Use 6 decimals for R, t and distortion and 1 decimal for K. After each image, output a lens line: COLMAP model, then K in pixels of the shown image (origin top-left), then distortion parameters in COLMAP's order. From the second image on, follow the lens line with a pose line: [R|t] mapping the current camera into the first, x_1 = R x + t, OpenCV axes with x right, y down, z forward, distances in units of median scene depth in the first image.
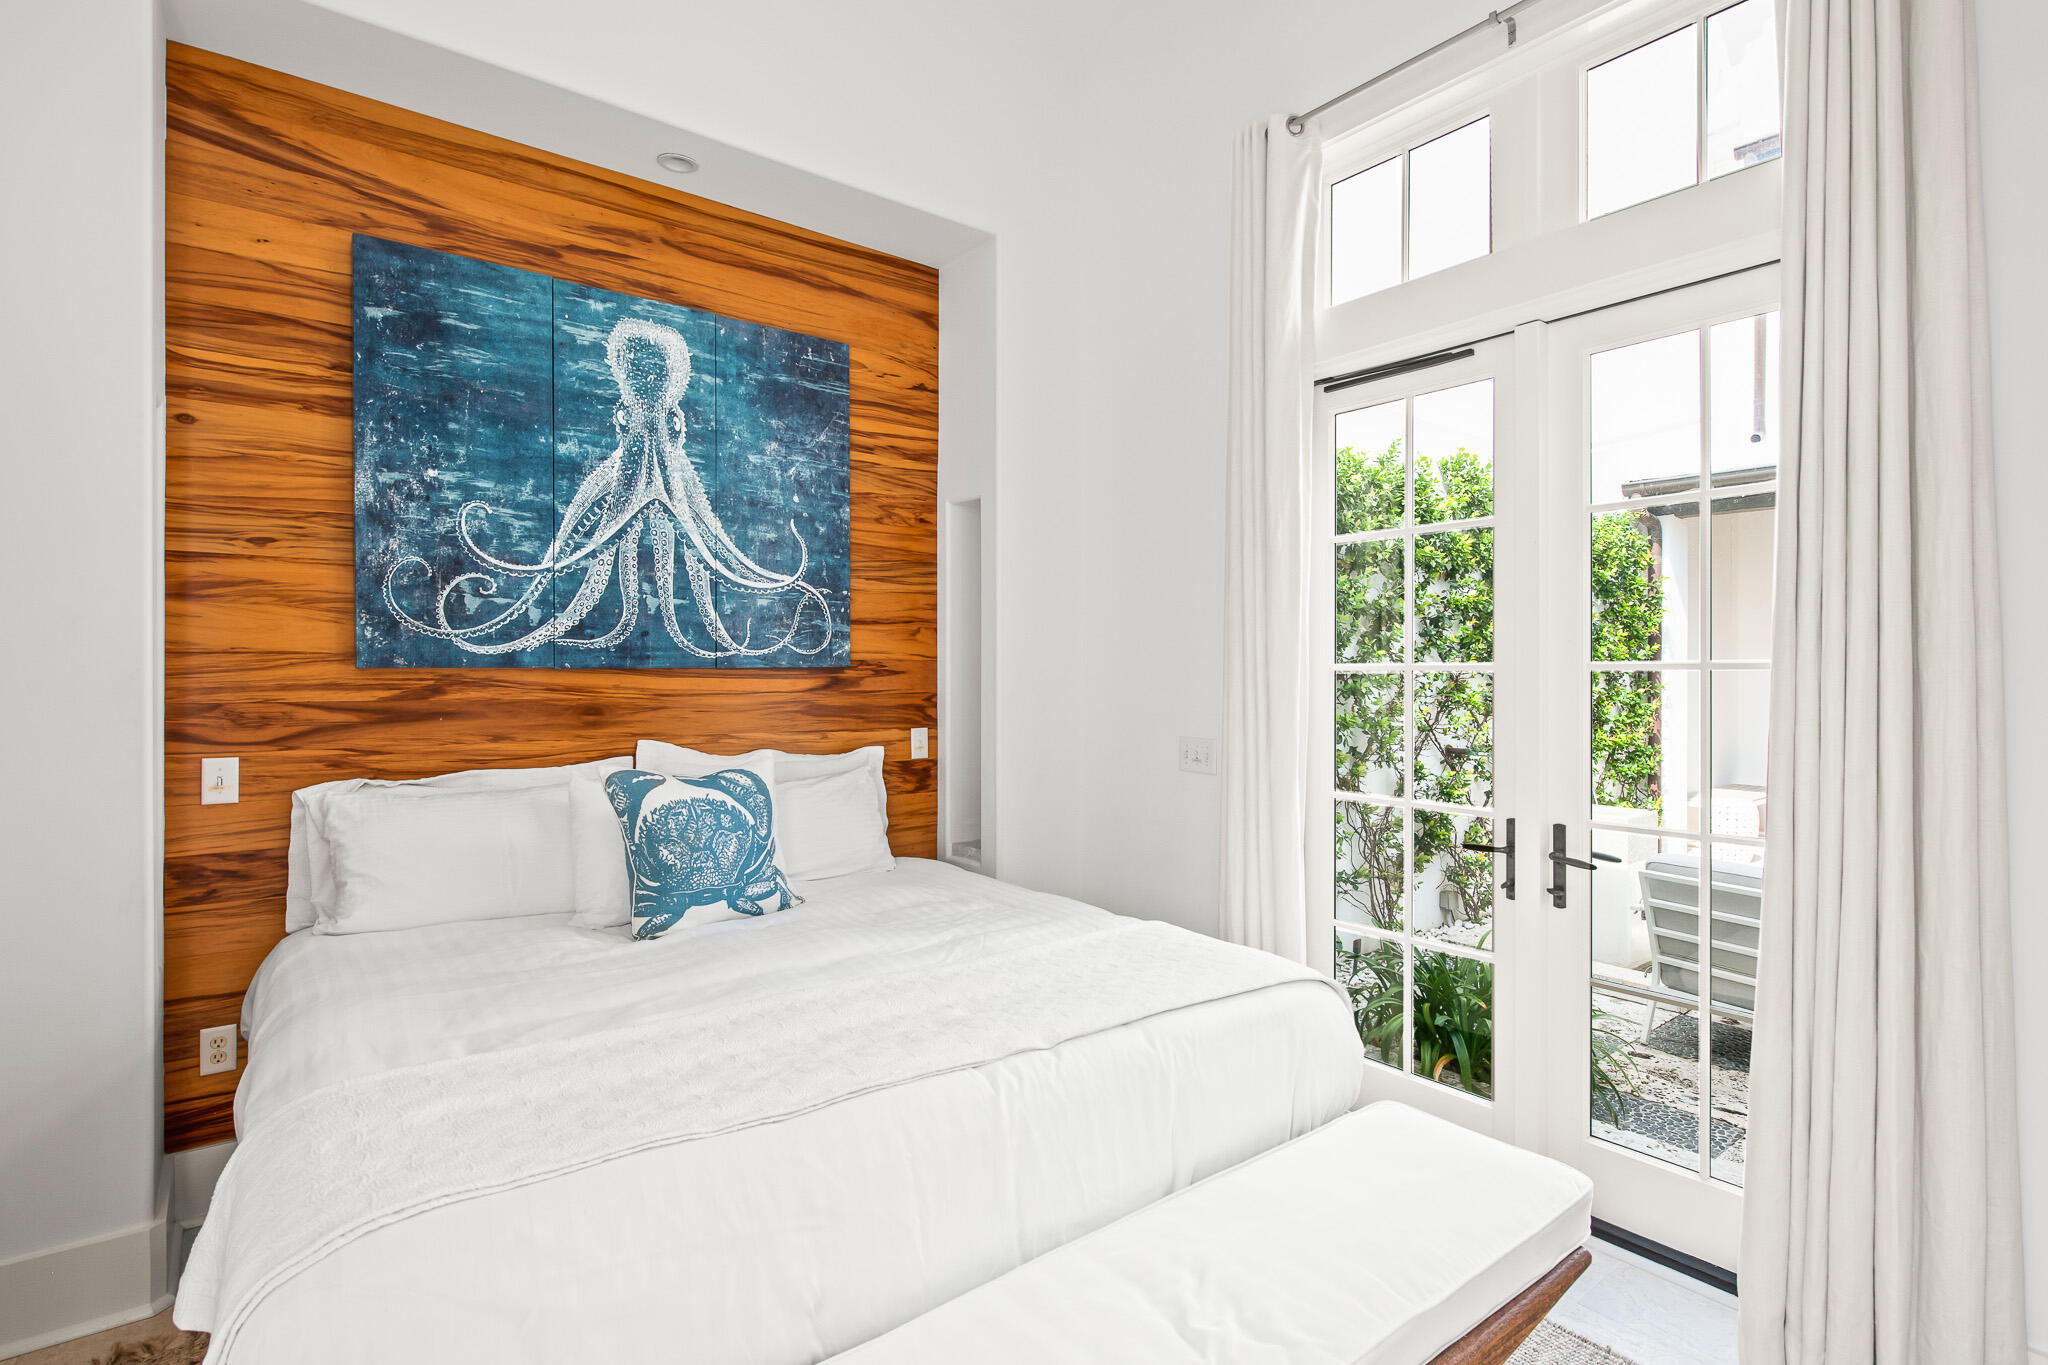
lens RADIAL K [[956.3, 0, 1024.6], [0, 956.3, 680.2], [0, 0, 1]] dist [-0.002195, -0.001154]
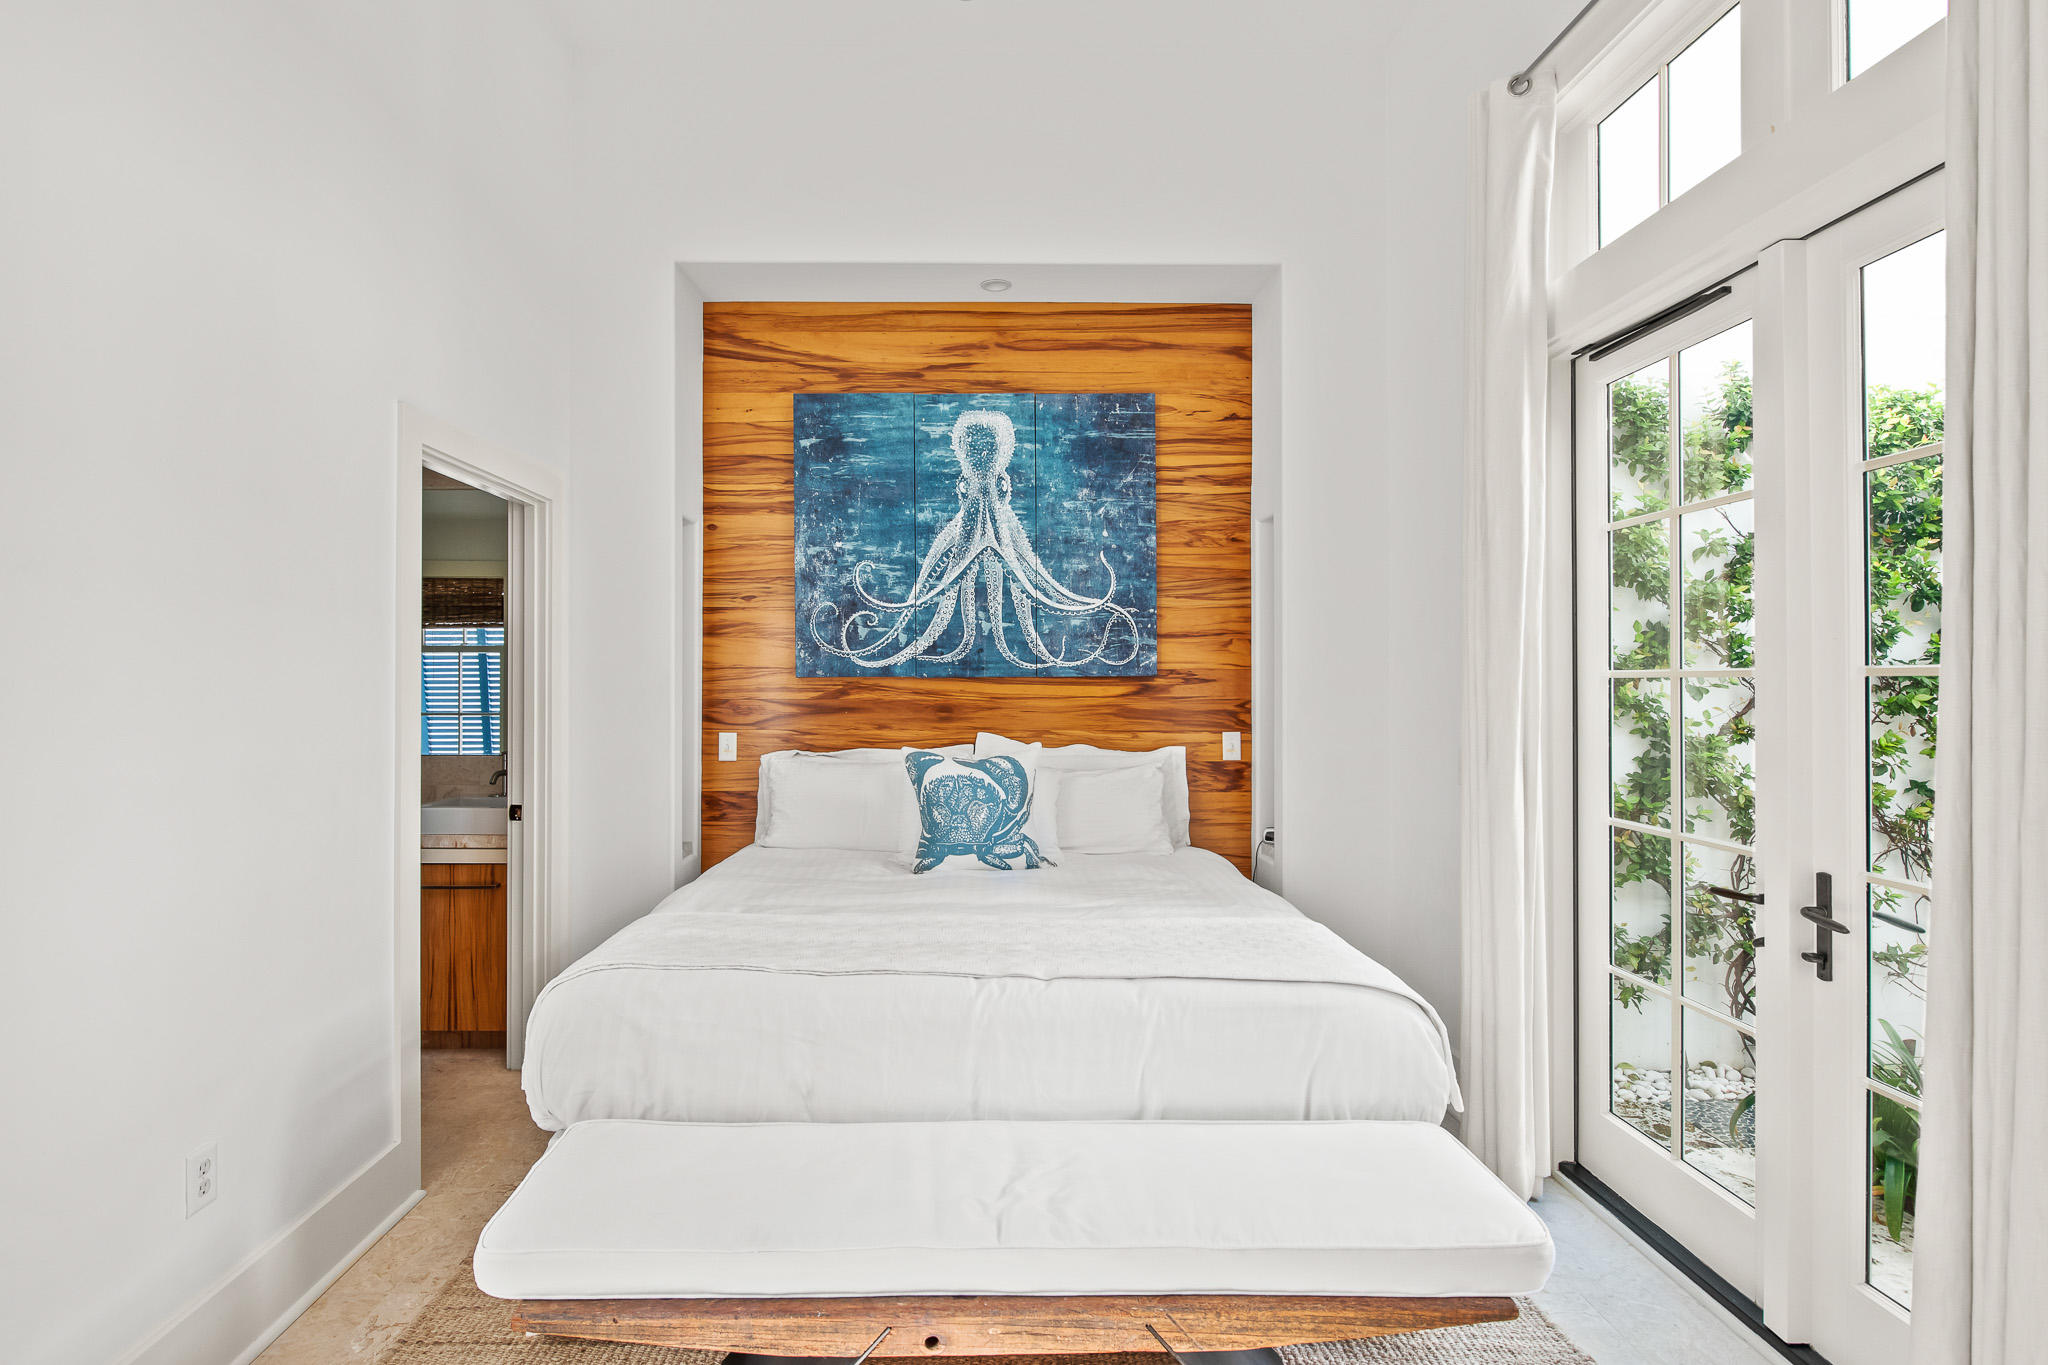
lens RADIAL K [[950.6, 0, 1012.0], [0, 950.6, 684.7], [0, 0, 1]] dist [-0.004816, -0.001160]
pose [[0.805649, 0.002190, -0.592389, 0.433599], [-0.005459, 0.999978, -0.003727, 0.002482], [0.592368, 0.006236, 0.805644, -0.017234]]
